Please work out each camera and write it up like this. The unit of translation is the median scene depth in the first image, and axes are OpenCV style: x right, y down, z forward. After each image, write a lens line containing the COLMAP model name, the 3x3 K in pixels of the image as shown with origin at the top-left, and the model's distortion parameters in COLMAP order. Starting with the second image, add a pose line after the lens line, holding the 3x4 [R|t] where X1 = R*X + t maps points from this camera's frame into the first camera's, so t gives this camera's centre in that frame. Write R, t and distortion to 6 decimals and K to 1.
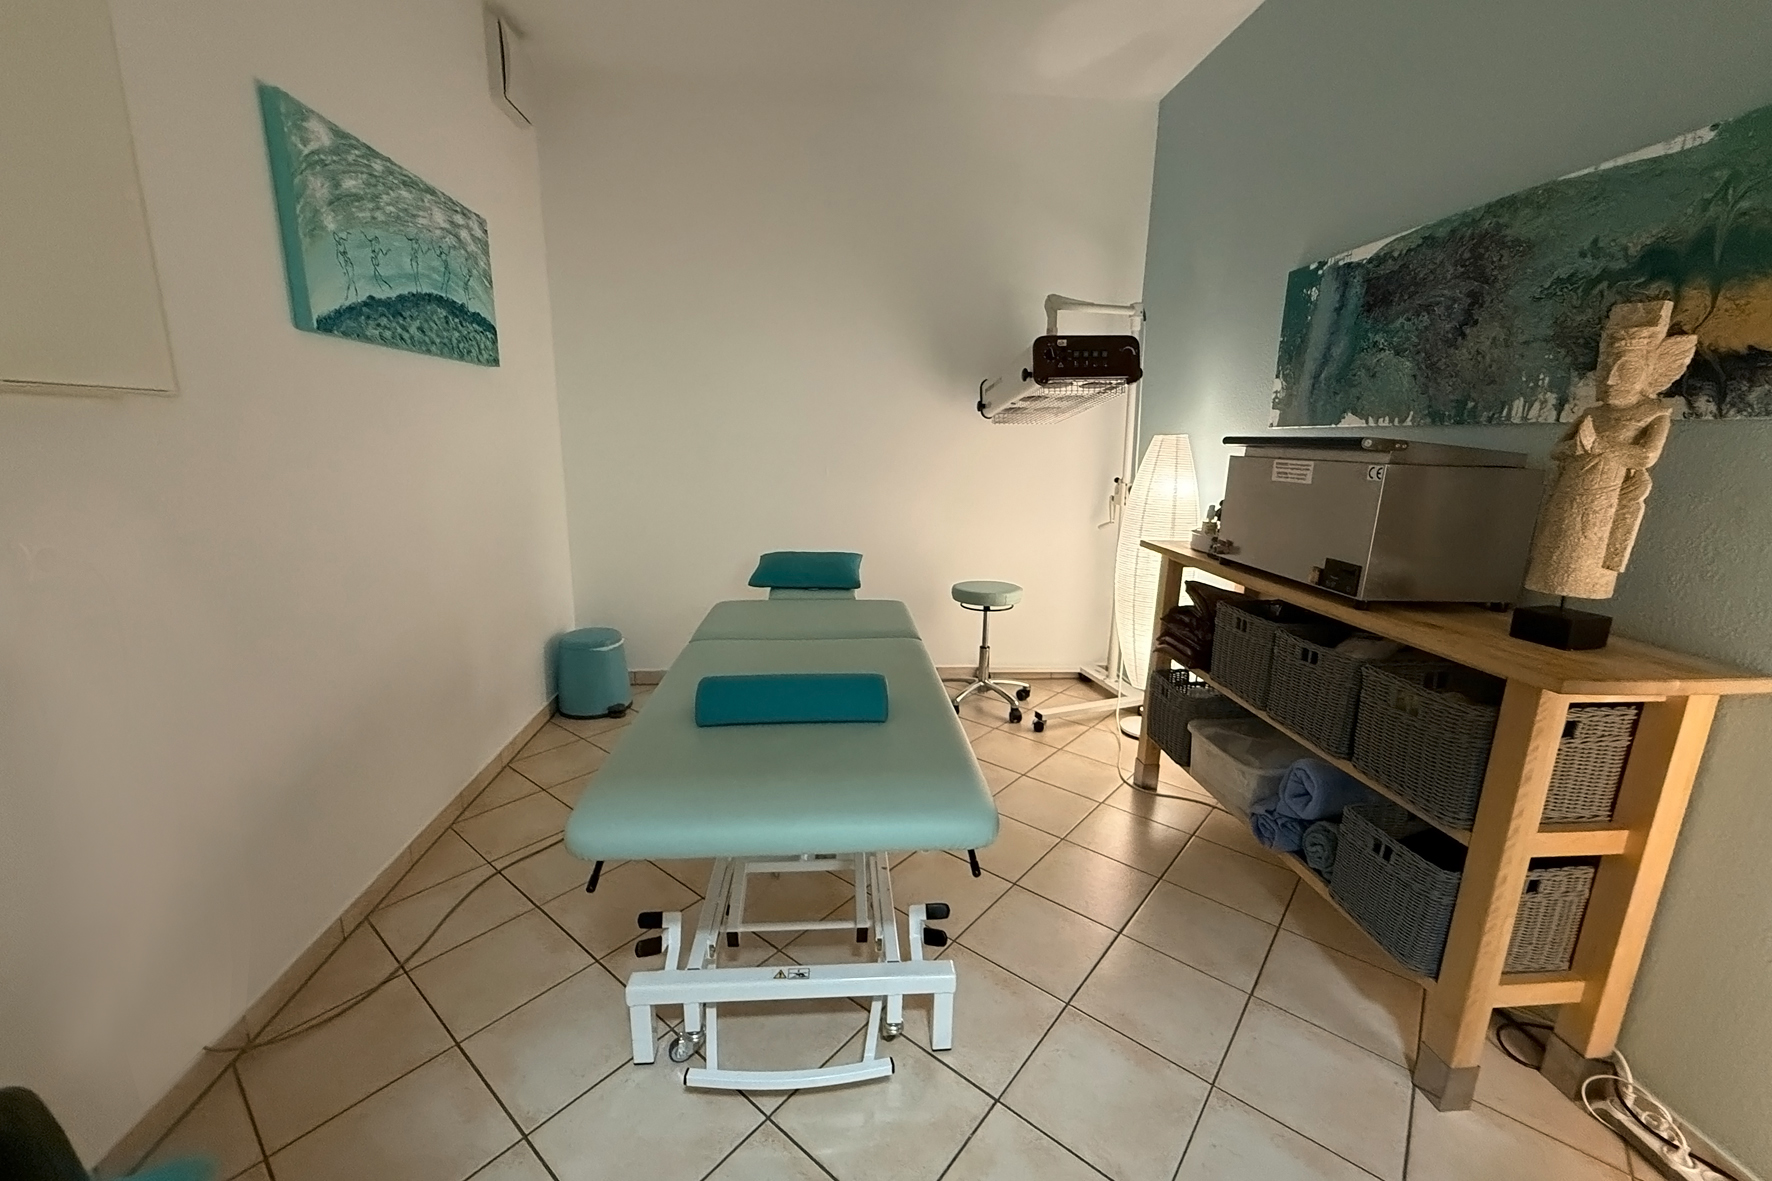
lens RADIAL K [[703.6, 0, 884.1], [0, 703.6, 594.4], [0, 0, 1]] dist [-0.000836, -0.000130]
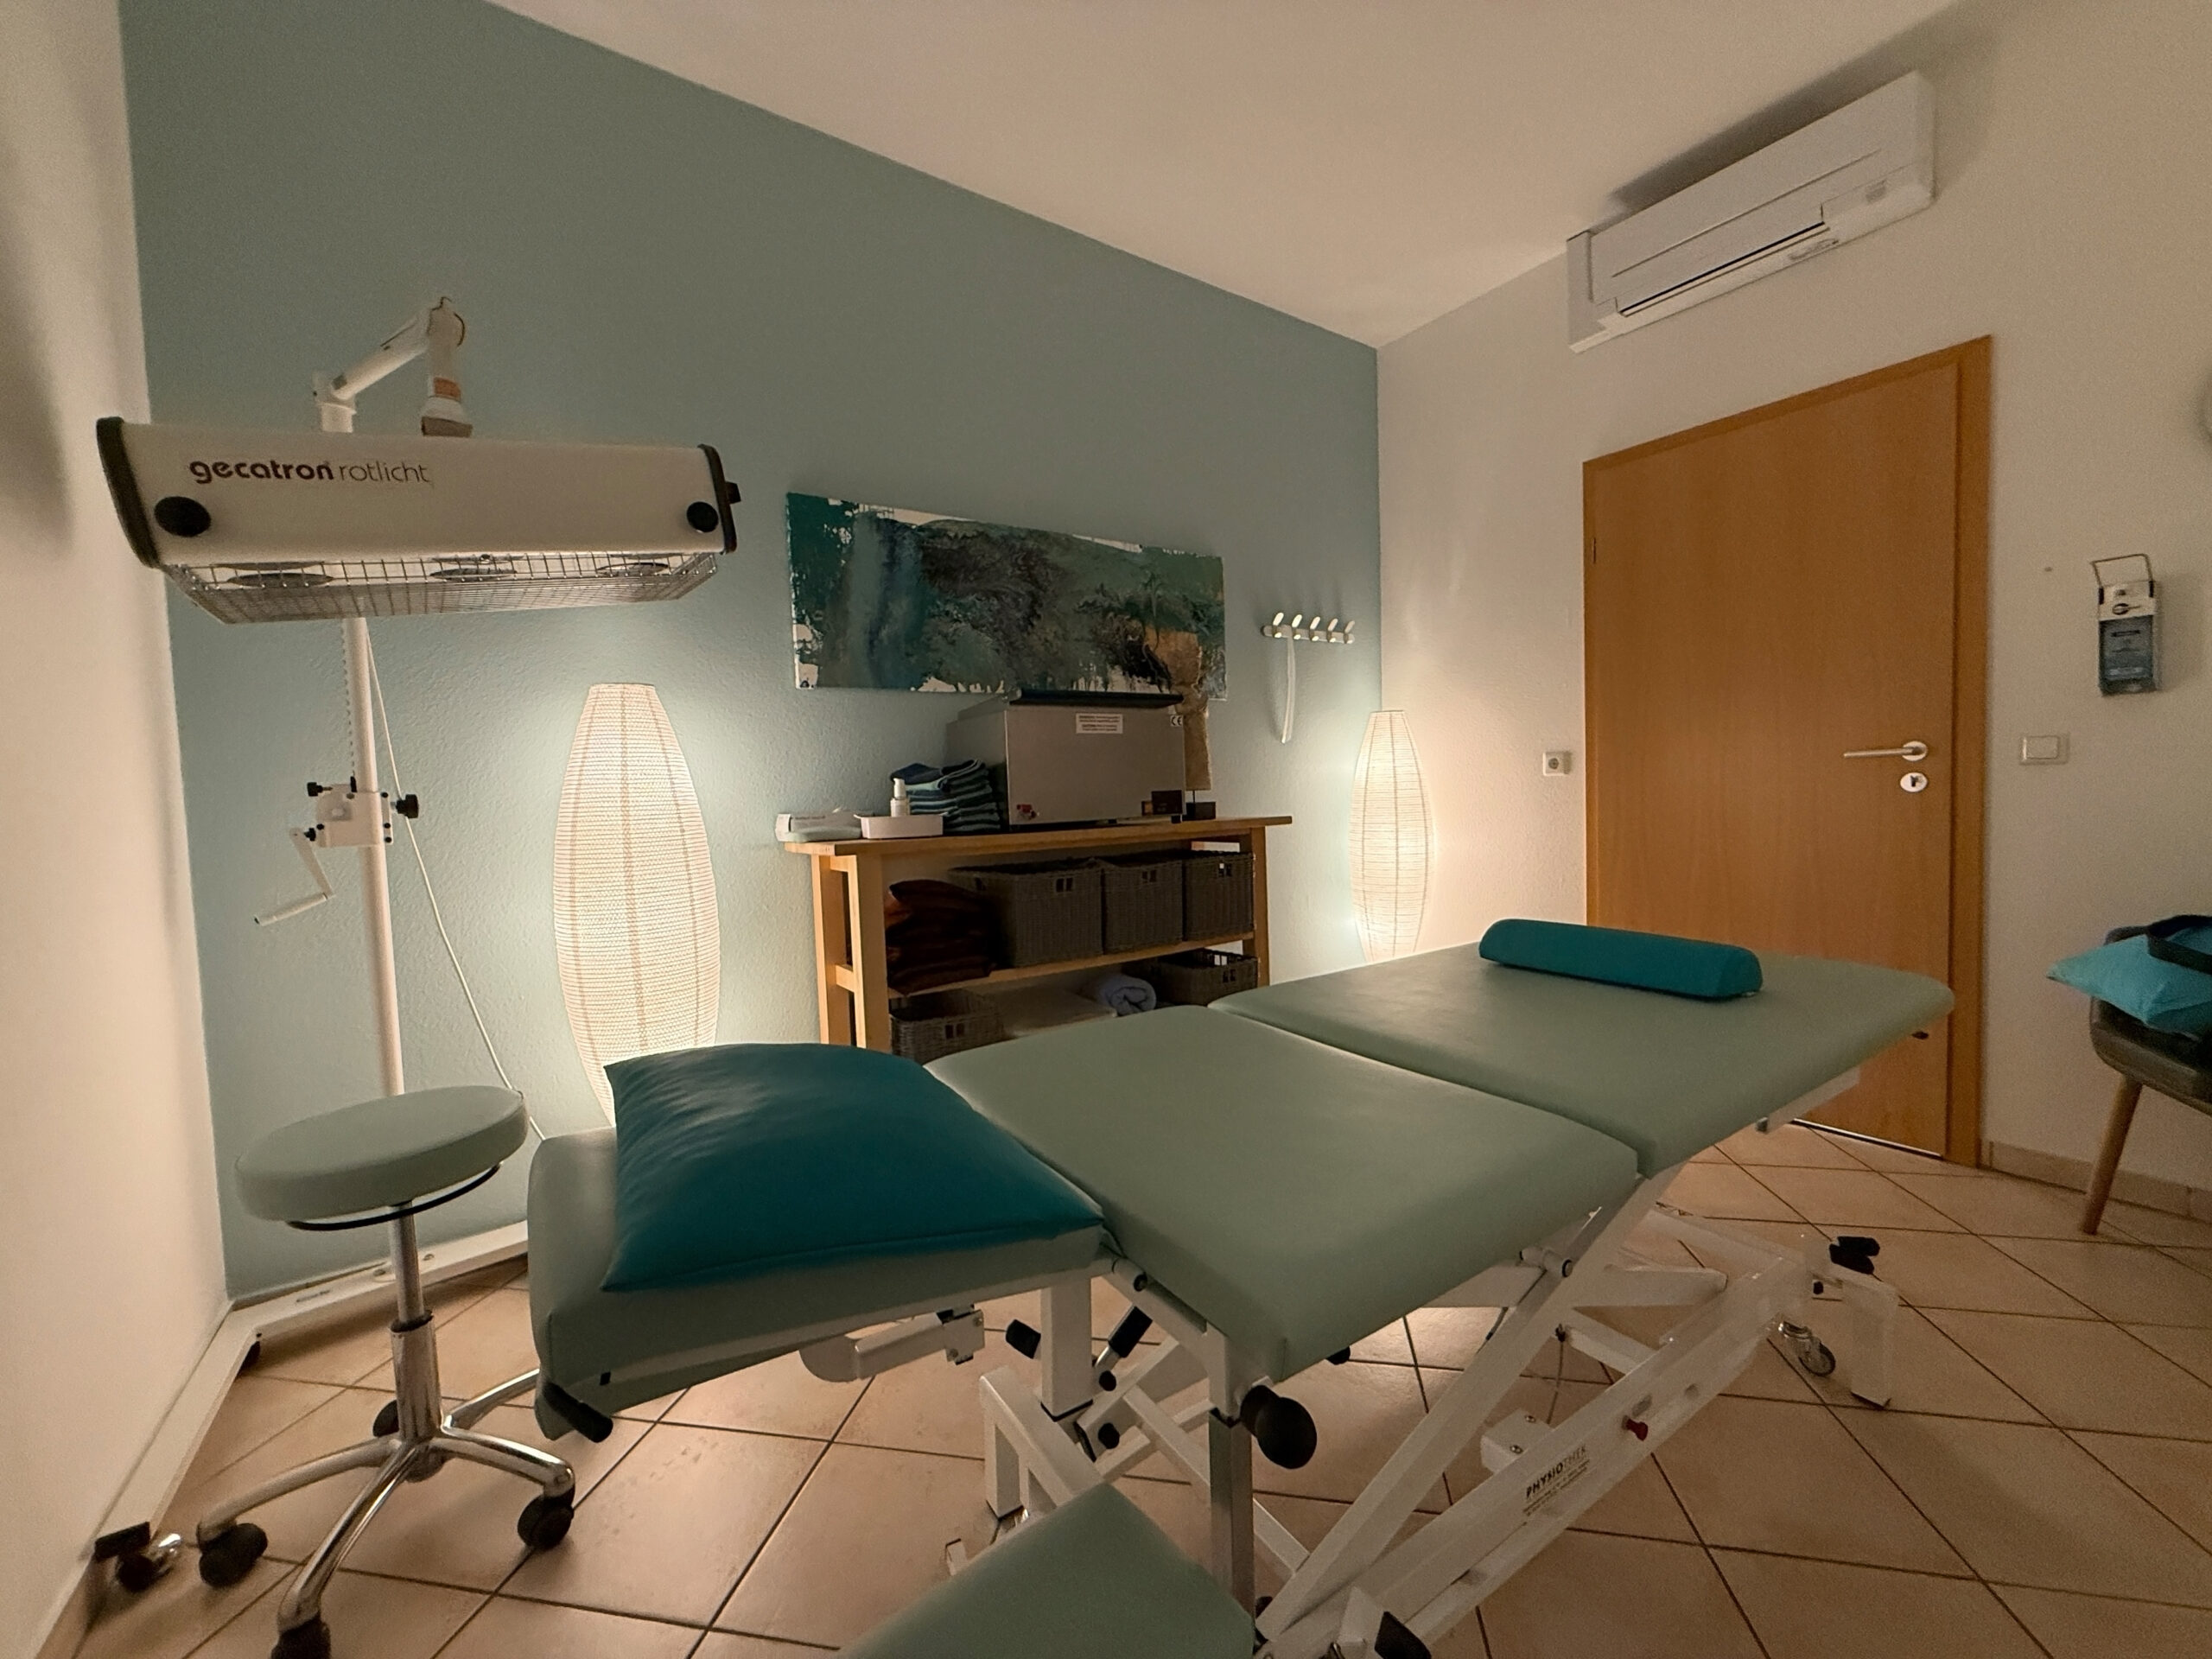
lens RADIAL K [[883.8, 0, 1106.2], [0, 883.8, 824.9], [0, 0, 1]] dist [0.000987, 0.000018]
pose [[-0.483220, -0.045168, 0.874333, -0.563942], [0.215659, 0.961755, 0.168873, -0.226497], [-0.848522, 0.270161, -0.454998, 1.479322]]
